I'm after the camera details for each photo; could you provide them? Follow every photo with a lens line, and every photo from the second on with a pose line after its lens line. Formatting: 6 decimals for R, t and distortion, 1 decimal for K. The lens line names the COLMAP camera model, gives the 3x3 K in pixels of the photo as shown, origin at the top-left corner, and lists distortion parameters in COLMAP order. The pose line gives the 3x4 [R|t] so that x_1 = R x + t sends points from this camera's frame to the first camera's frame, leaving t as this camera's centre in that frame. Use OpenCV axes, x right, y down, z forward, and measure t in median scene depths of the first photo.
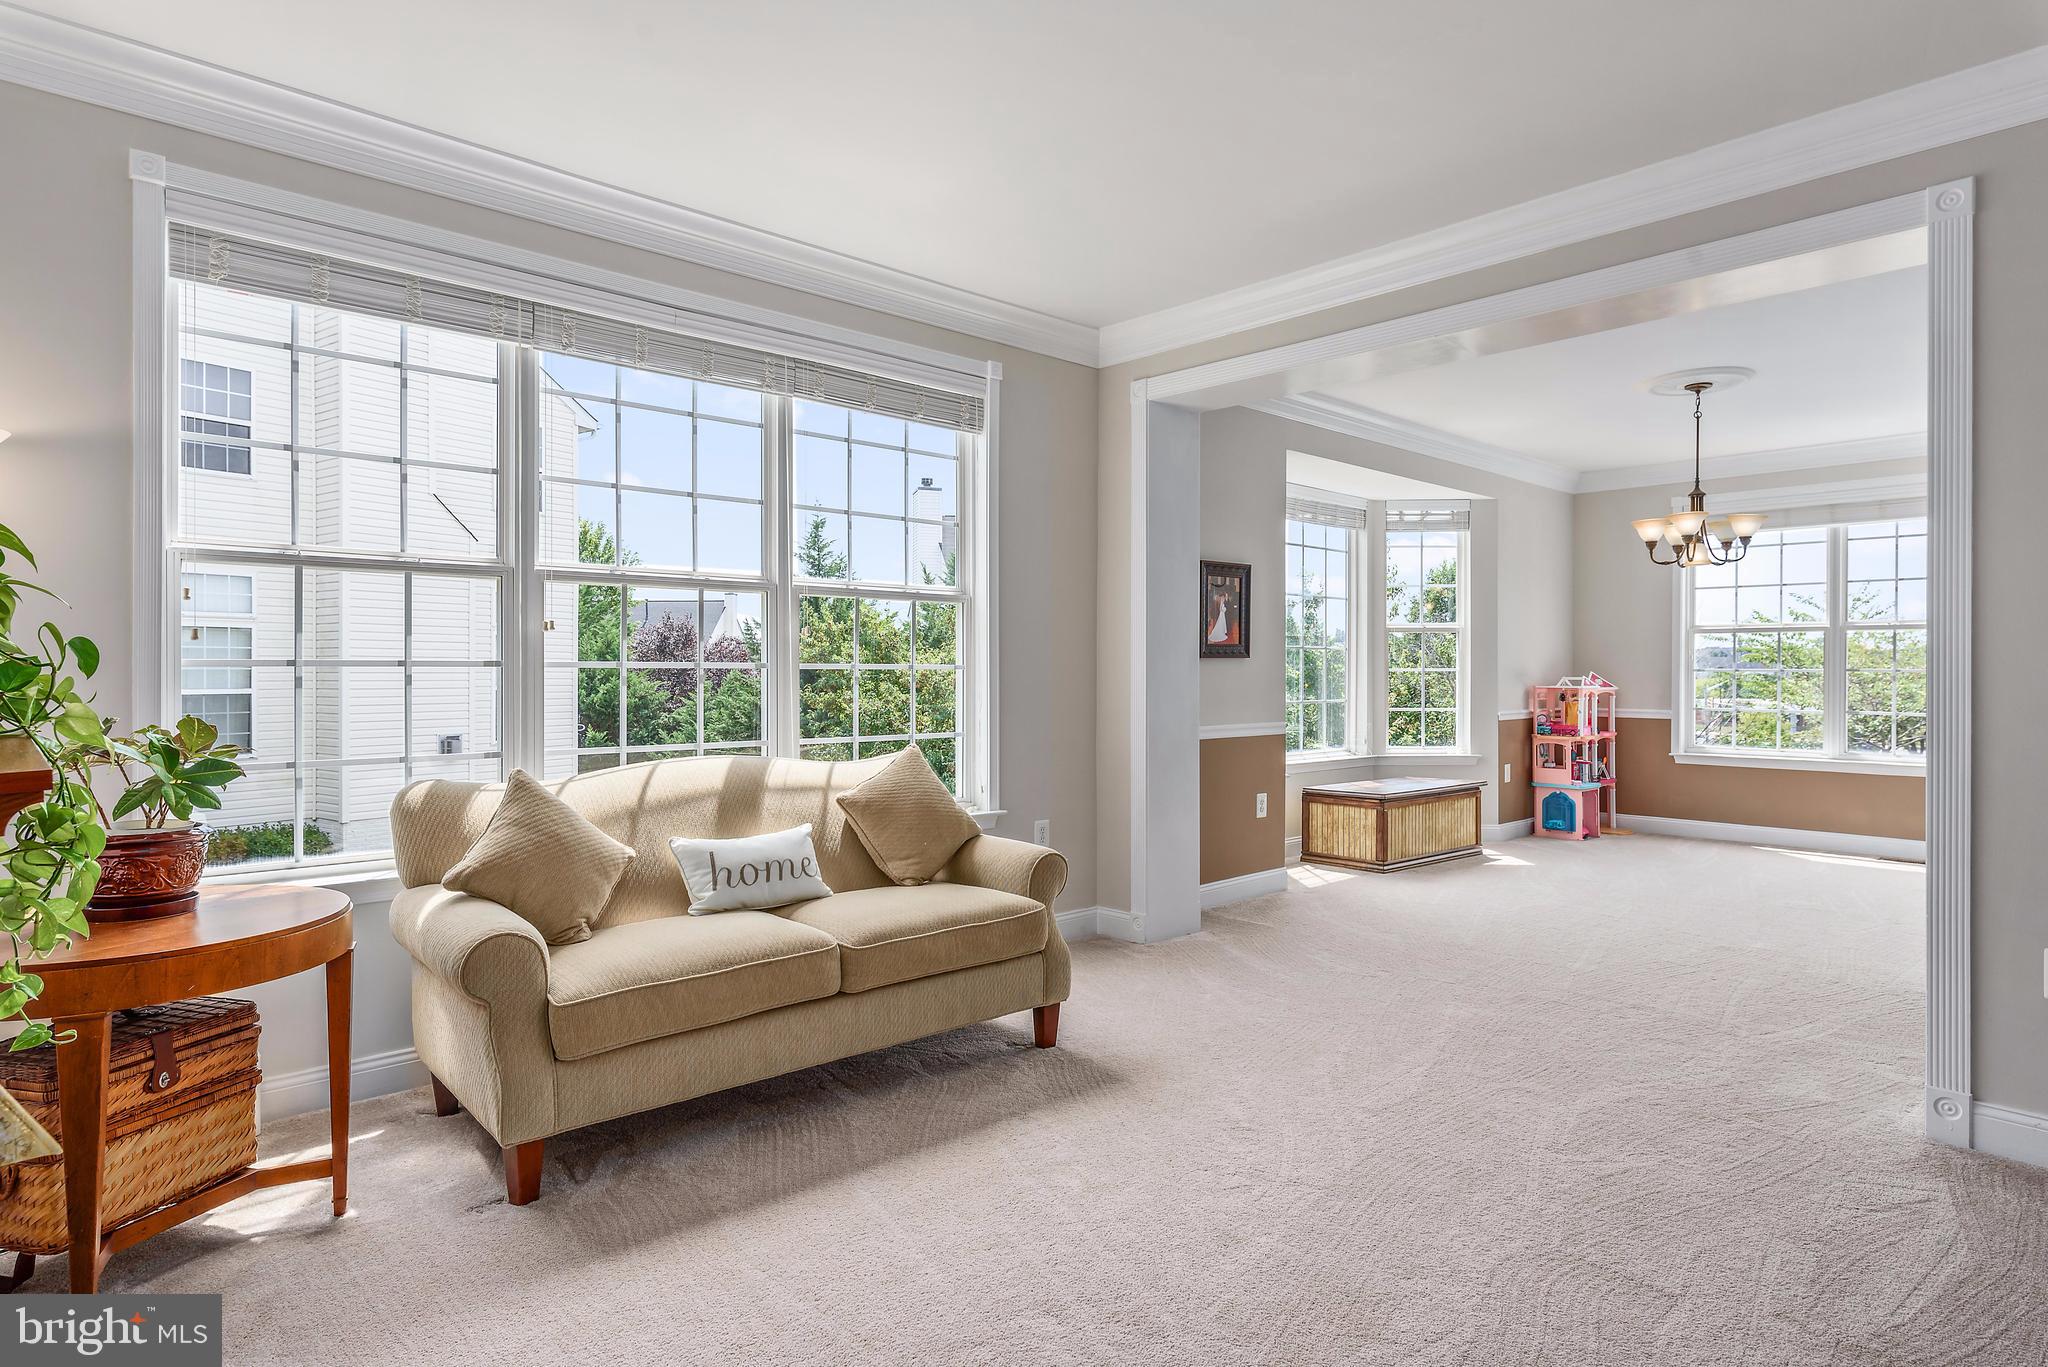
lens RADIAL K [[1109.6, 0, 1030.7], [0, 1109.6, 673.8], [0, 0, 1]] dist [0.002142, -0.001184]
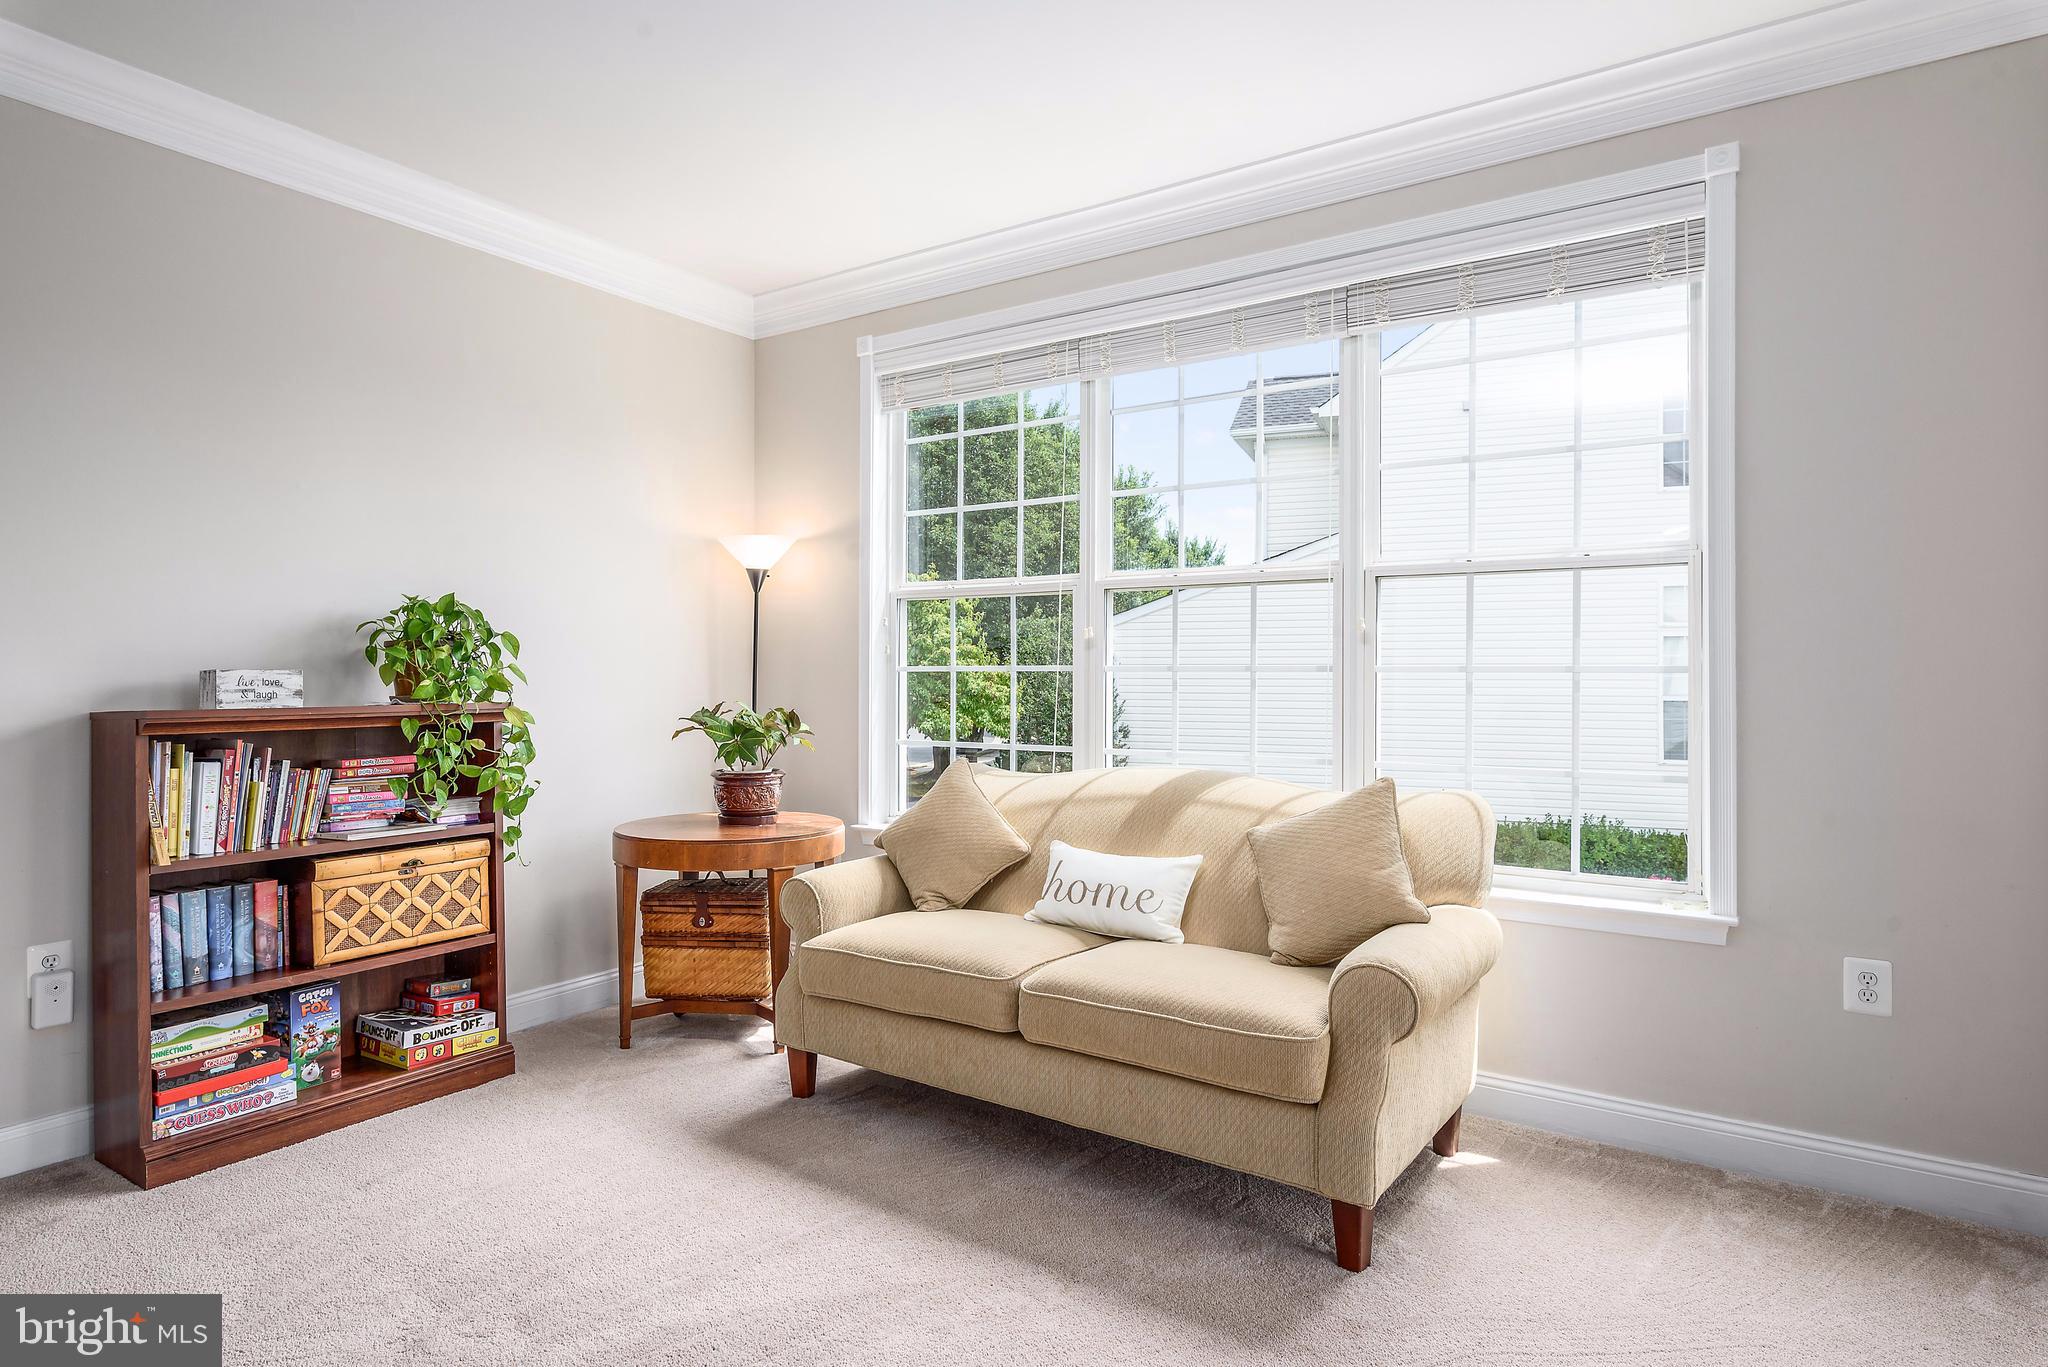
lens RADIAL K [[1109.6, 0, 1019.3], [0, 1109.6, 669.7], [0, 0, 1]] dist [0.002142, -0.001184]
pose [[0.239177, -0.005221, -0.970962, 0.646069], [-0.005343, 0.999963, -0.006693, 0.000427], [0.970961, 0.006789, 0.239140, 0.732068]]
